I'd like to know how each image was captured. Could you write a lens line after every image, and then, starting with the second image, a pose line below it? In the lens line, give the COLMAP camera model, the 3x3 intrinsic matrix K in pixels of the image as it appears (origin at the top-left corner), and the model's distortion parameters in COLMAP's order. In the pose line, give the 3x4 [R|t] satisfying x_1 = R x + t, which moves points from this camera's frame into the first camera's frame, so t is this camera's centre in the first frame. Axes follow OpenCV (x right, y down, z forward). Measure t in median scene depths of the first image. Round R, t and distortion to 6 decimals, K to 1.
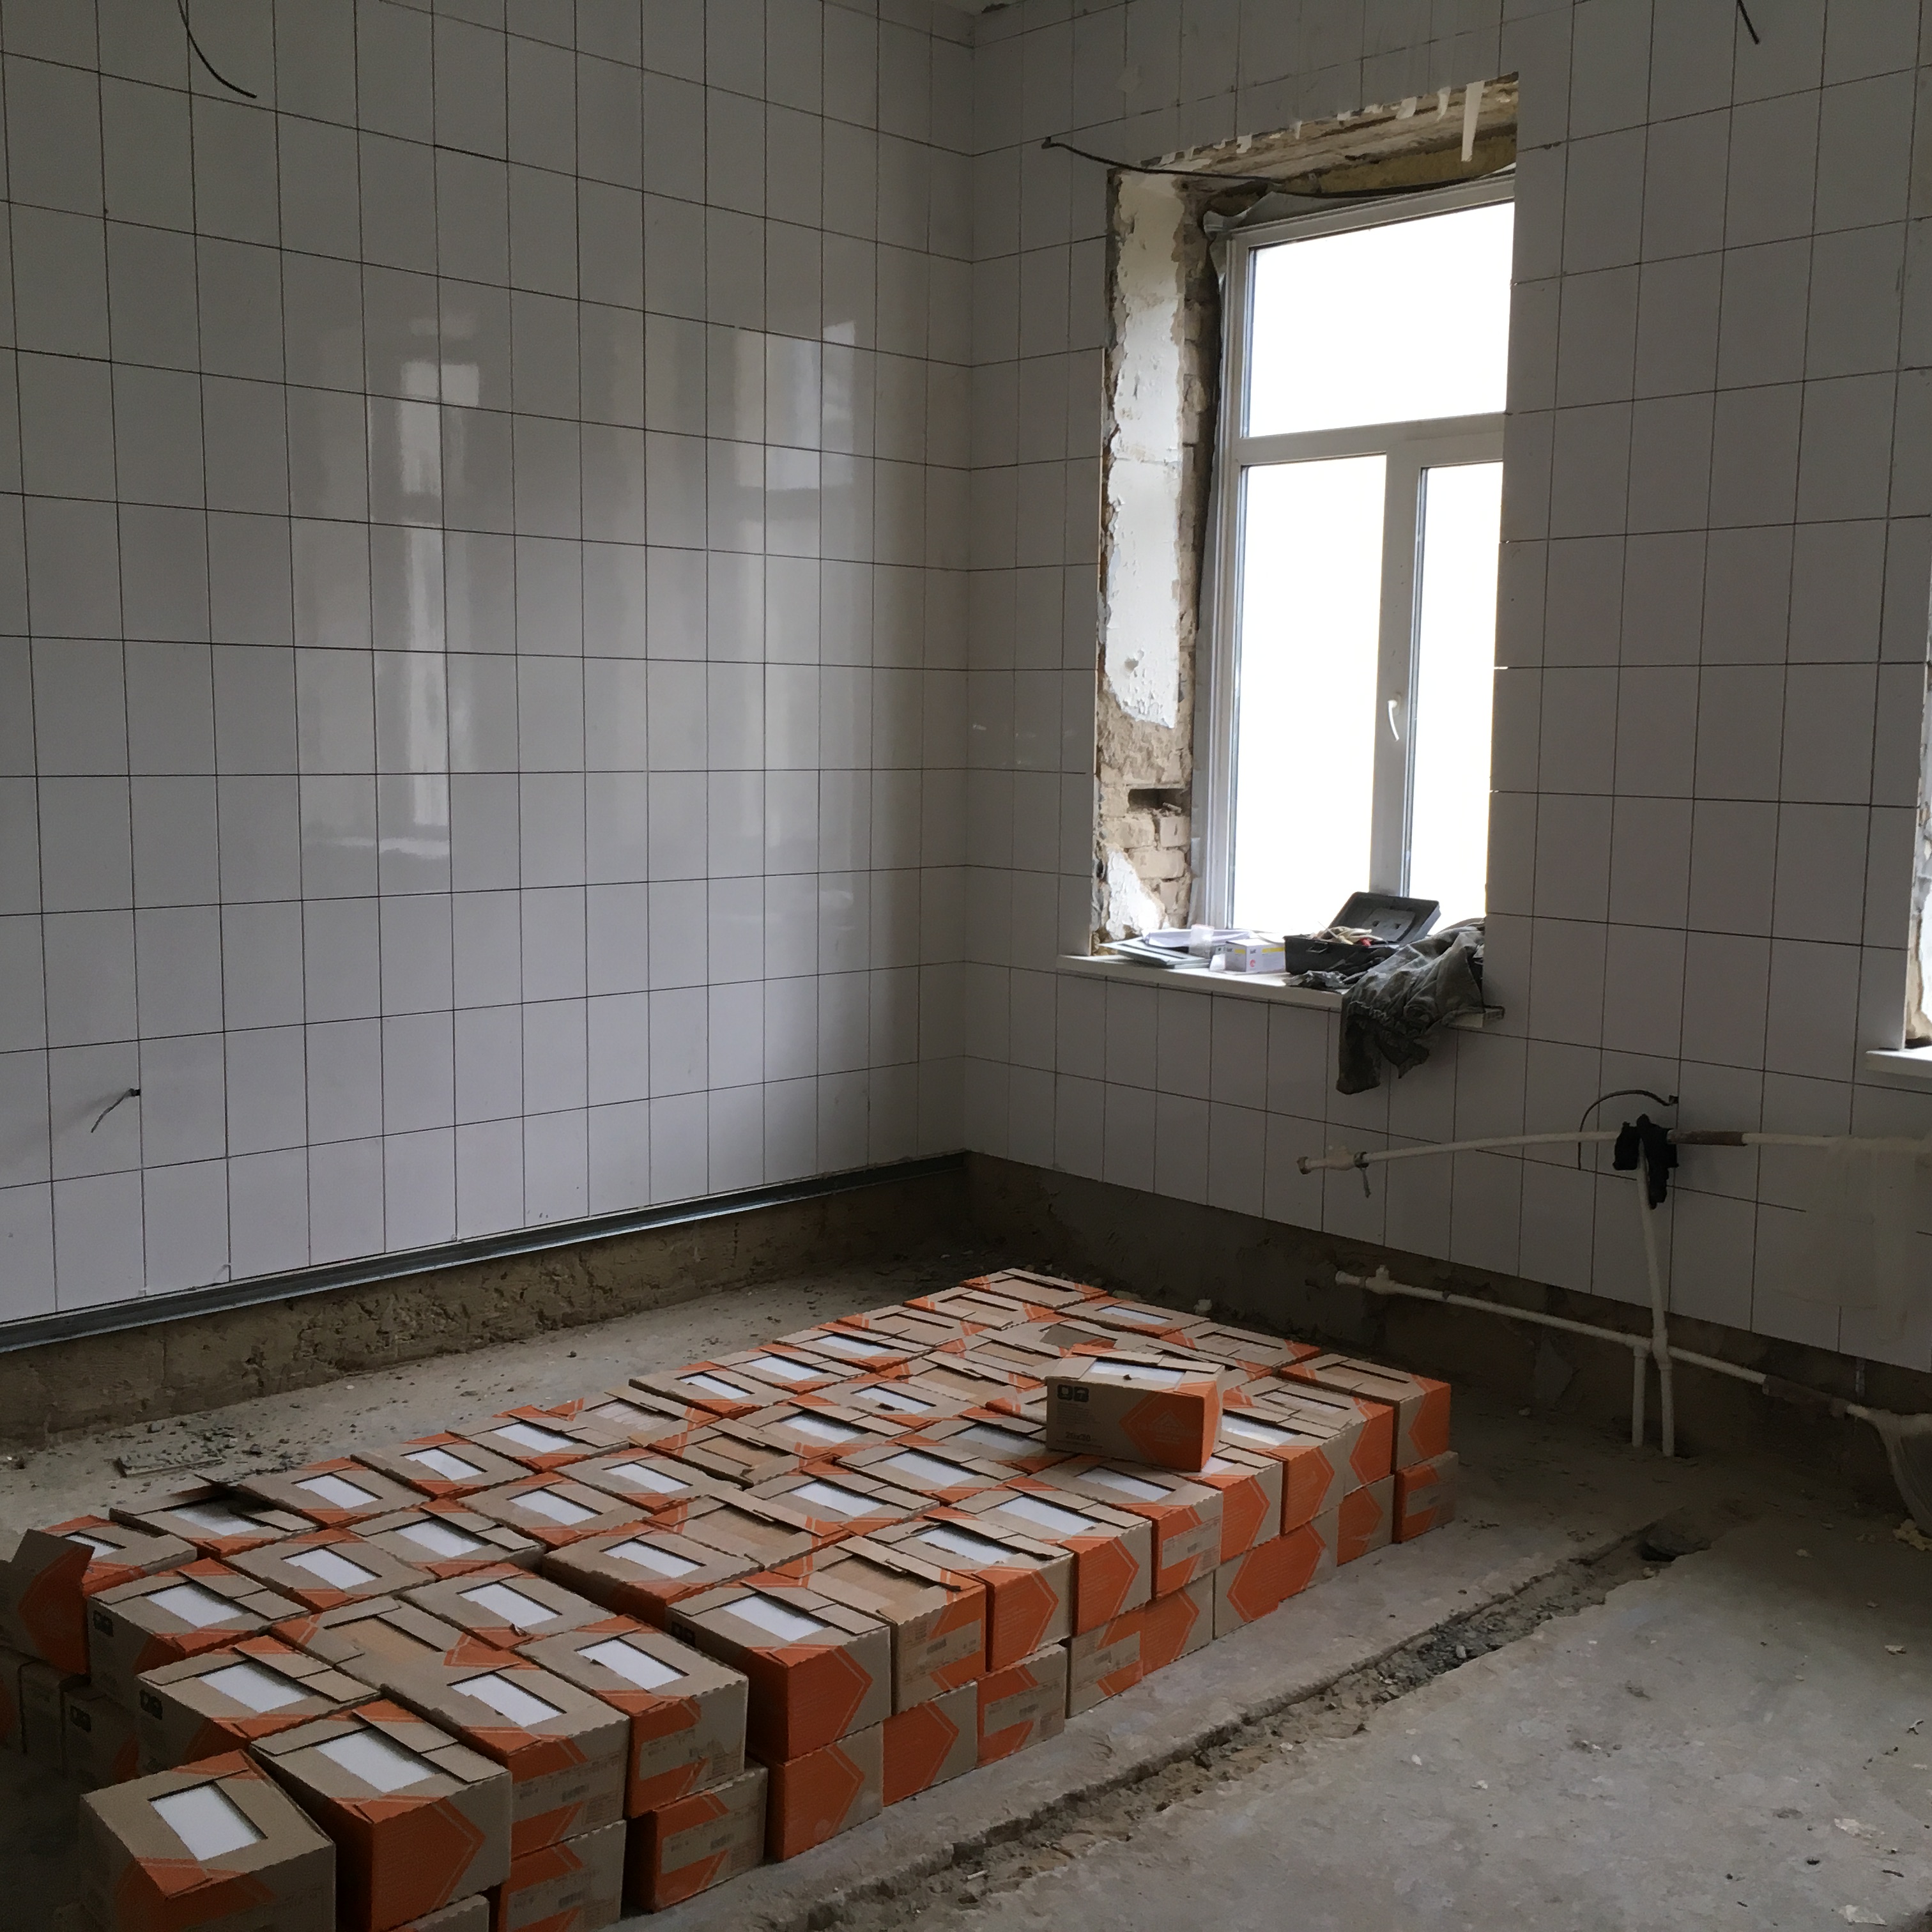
lens RADIAL K [[2174.7, 0, 981.3], [0, 2174.7, 964.8], [0, 0, 1]] dist [0.040504, 0.000000]
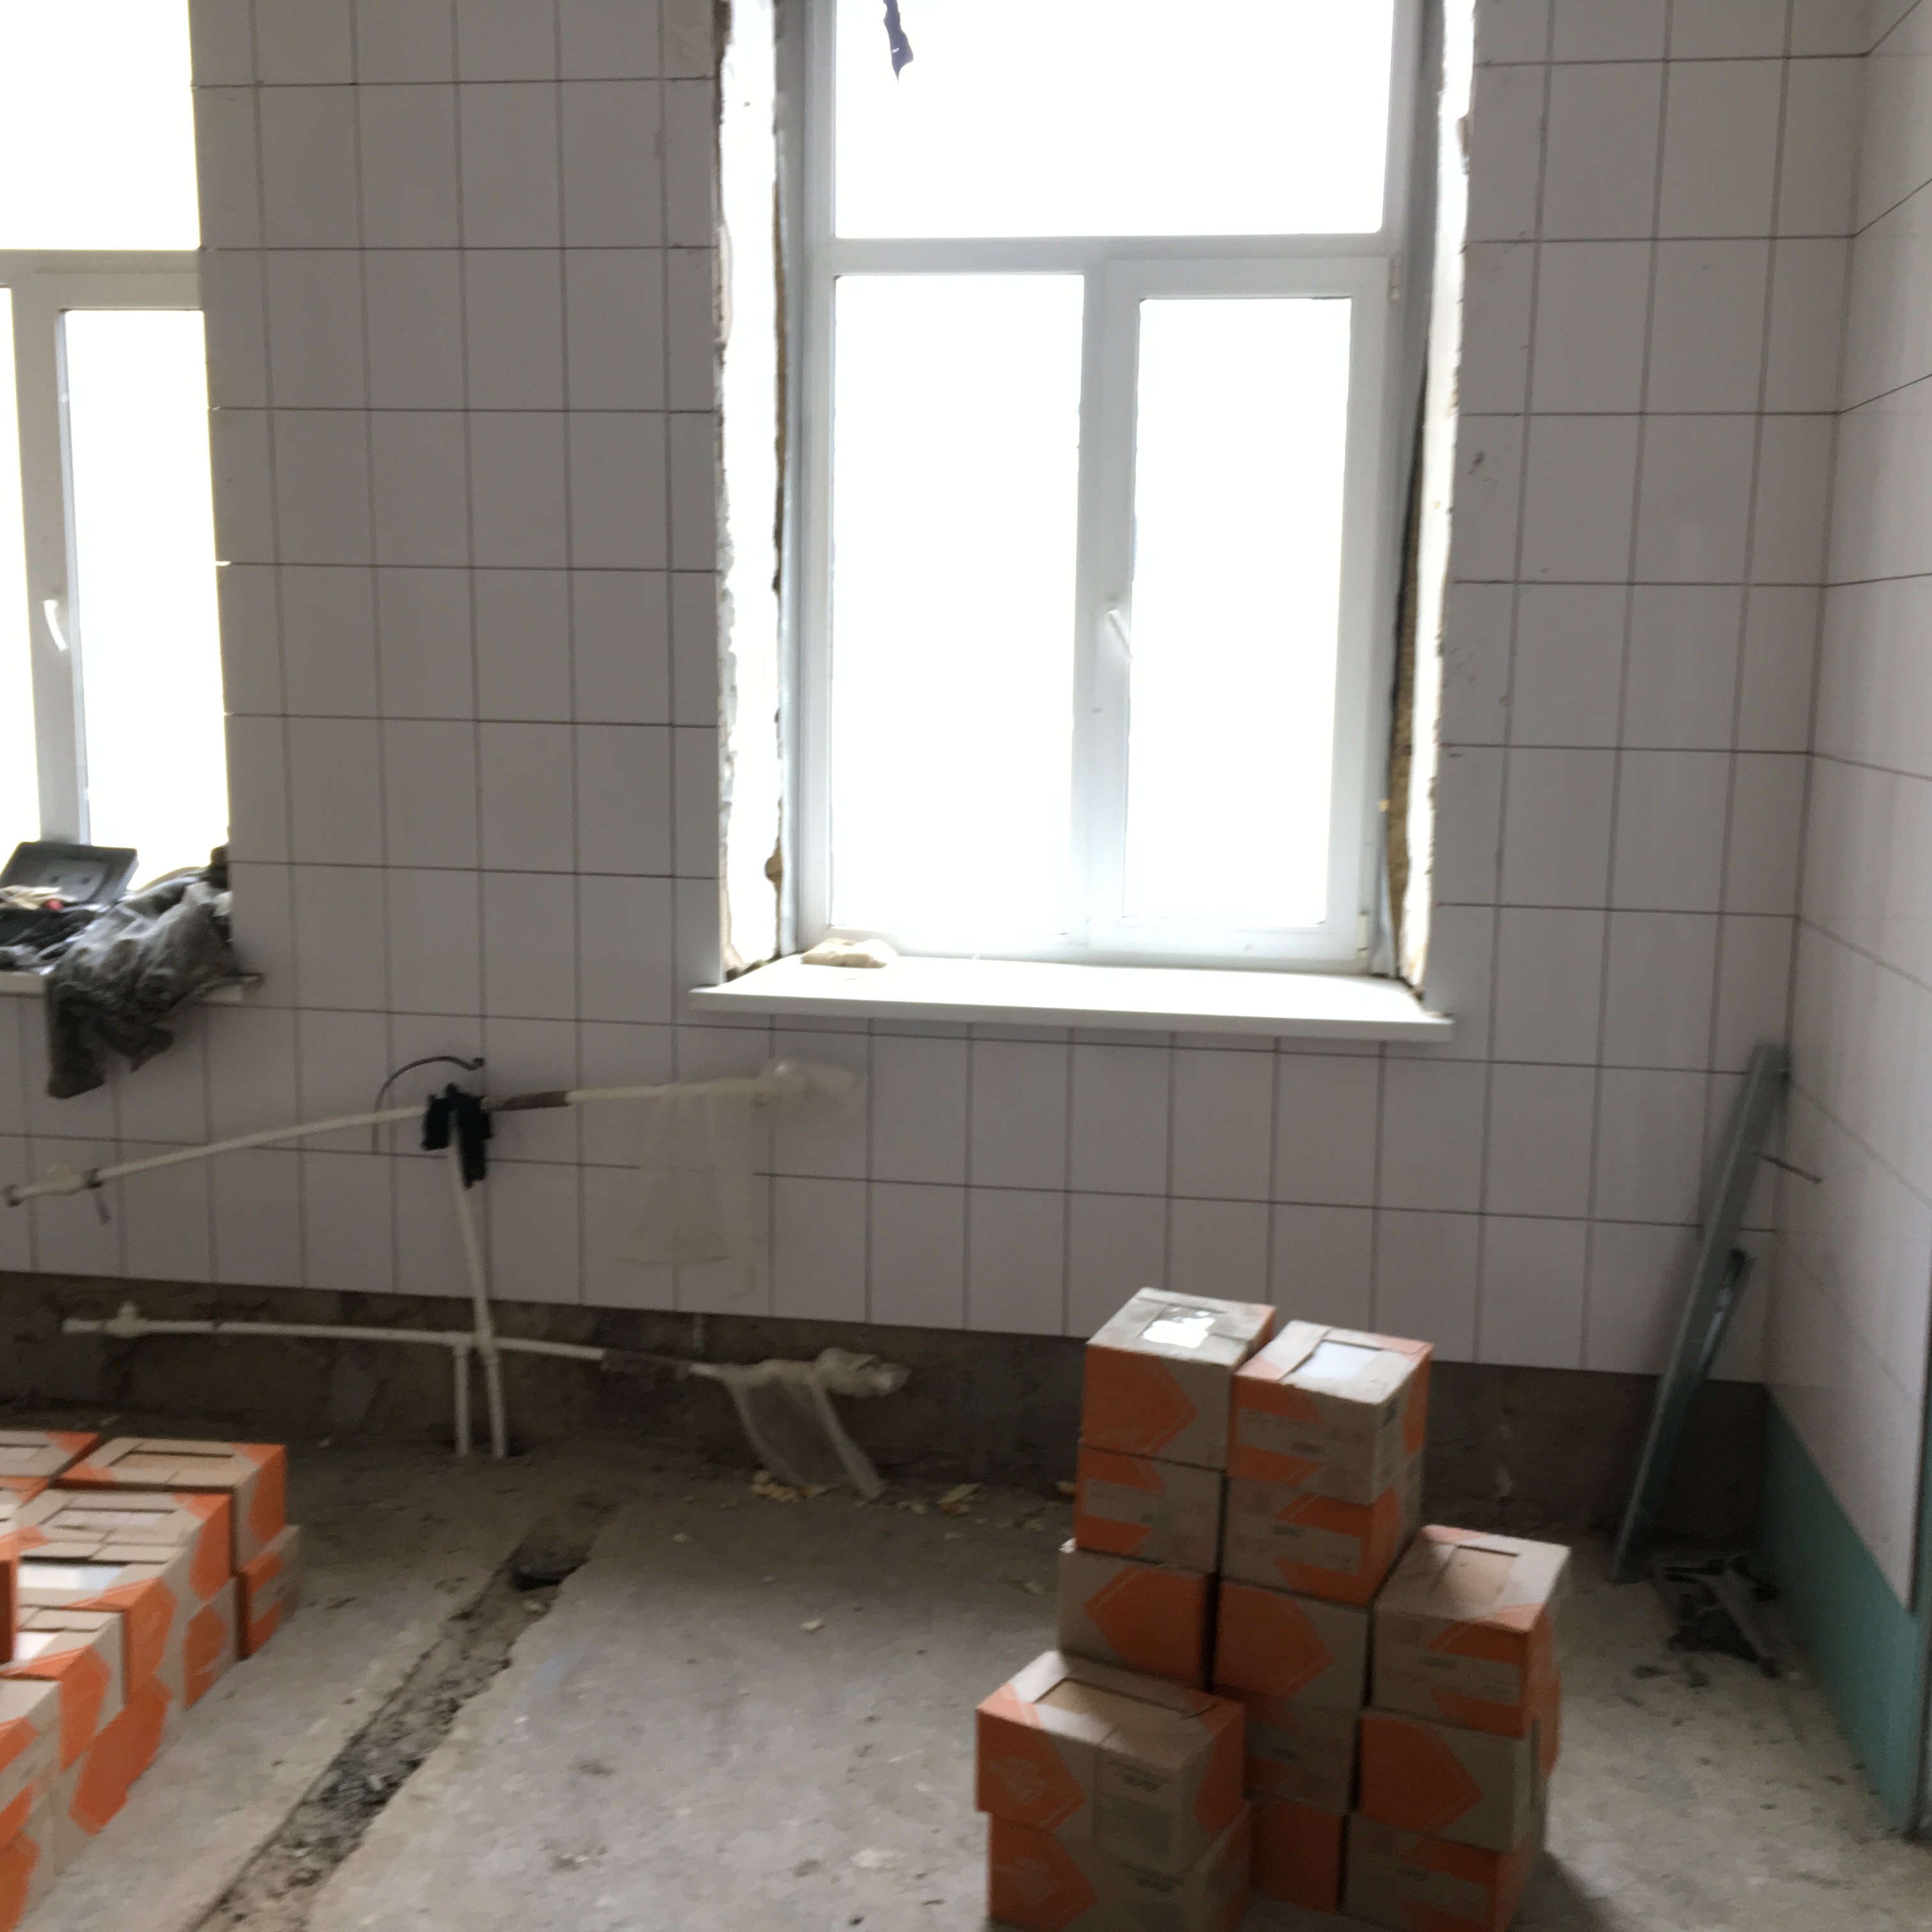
lens RADIAL K [[2174.7, 0, 945.4], [0, 2174.7, 963.2], [0, 0, 1]] dist [0.040504, 0.000000]
pose [[0.787618, -0.093834, 0.608977, -0.069391], [0.066108, 0.995500, 0.067891, -0.026196], [-0.612607, -0.013214, 0.790277, 0.192863]]
